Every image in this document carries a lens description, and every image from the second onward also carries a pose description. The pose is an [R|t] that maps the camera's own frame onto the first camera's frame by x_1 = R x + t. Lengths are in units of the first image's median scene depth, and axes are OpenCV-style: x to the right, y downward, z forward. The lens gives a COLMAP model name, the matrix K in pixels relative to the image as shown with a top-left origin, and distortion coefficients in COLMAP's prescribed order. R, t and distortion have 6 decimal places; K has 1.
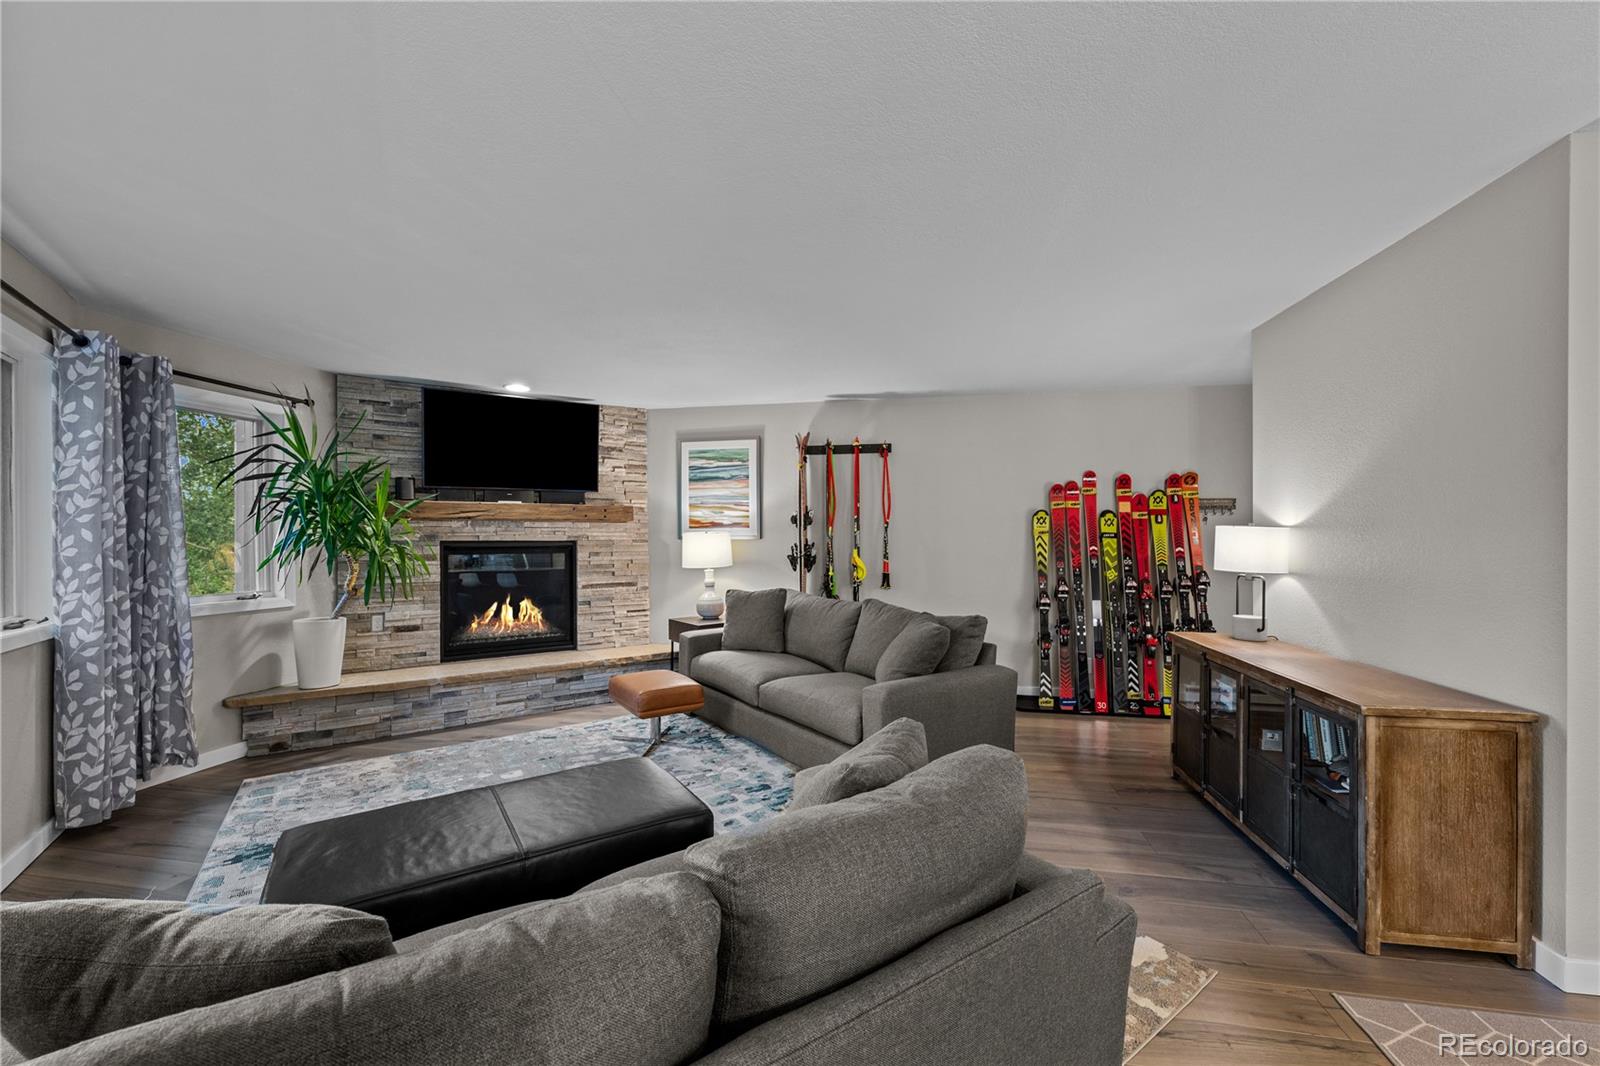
lens RADIAL K [[636.8, 0, 805.3], [0, 636.8, 541.0], [0, 0, 1]] dist [-0.000374, -0.000012]
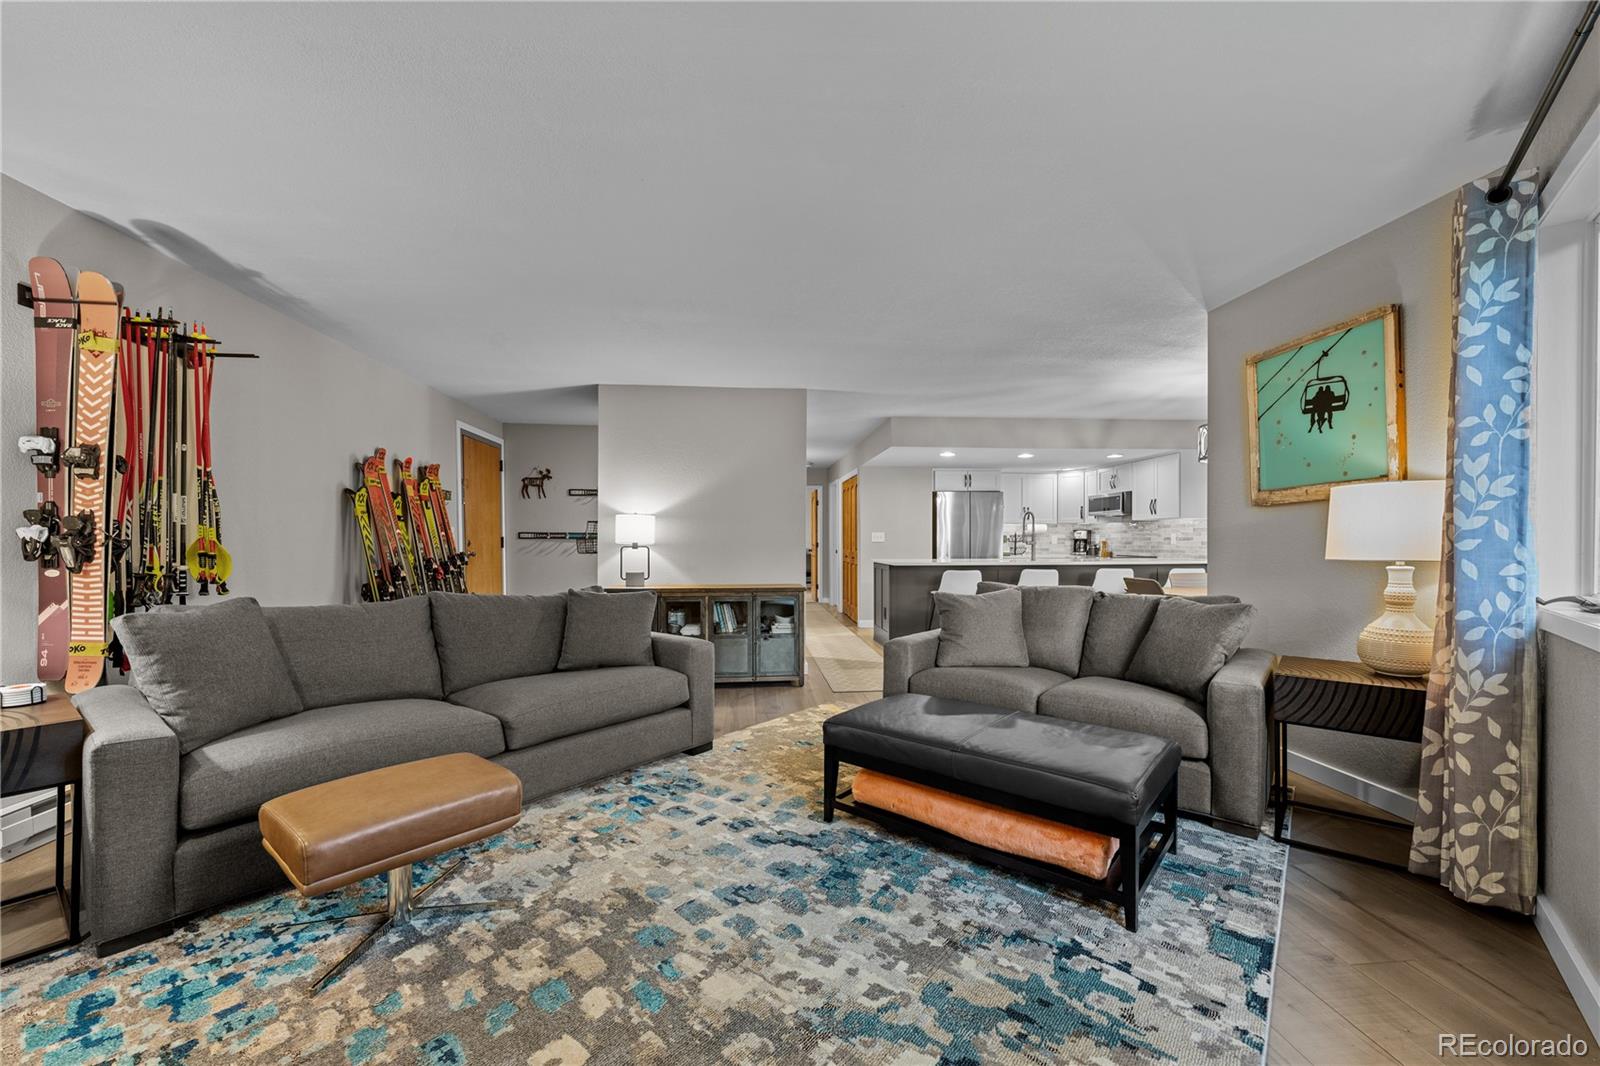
lens RADIAL K [[640.6, 0, 799.8], [0, 640.6, 545.2], [0, 0, 1]] dist [0.000076, -0.000045]
pose [[-0.272705, -0.000611, 0.962098, -0.649580], [0.004426, 0.999988, 0.001889, 0.033026], [-0.962088, 0.004774, -0.272699, 0.703907]]
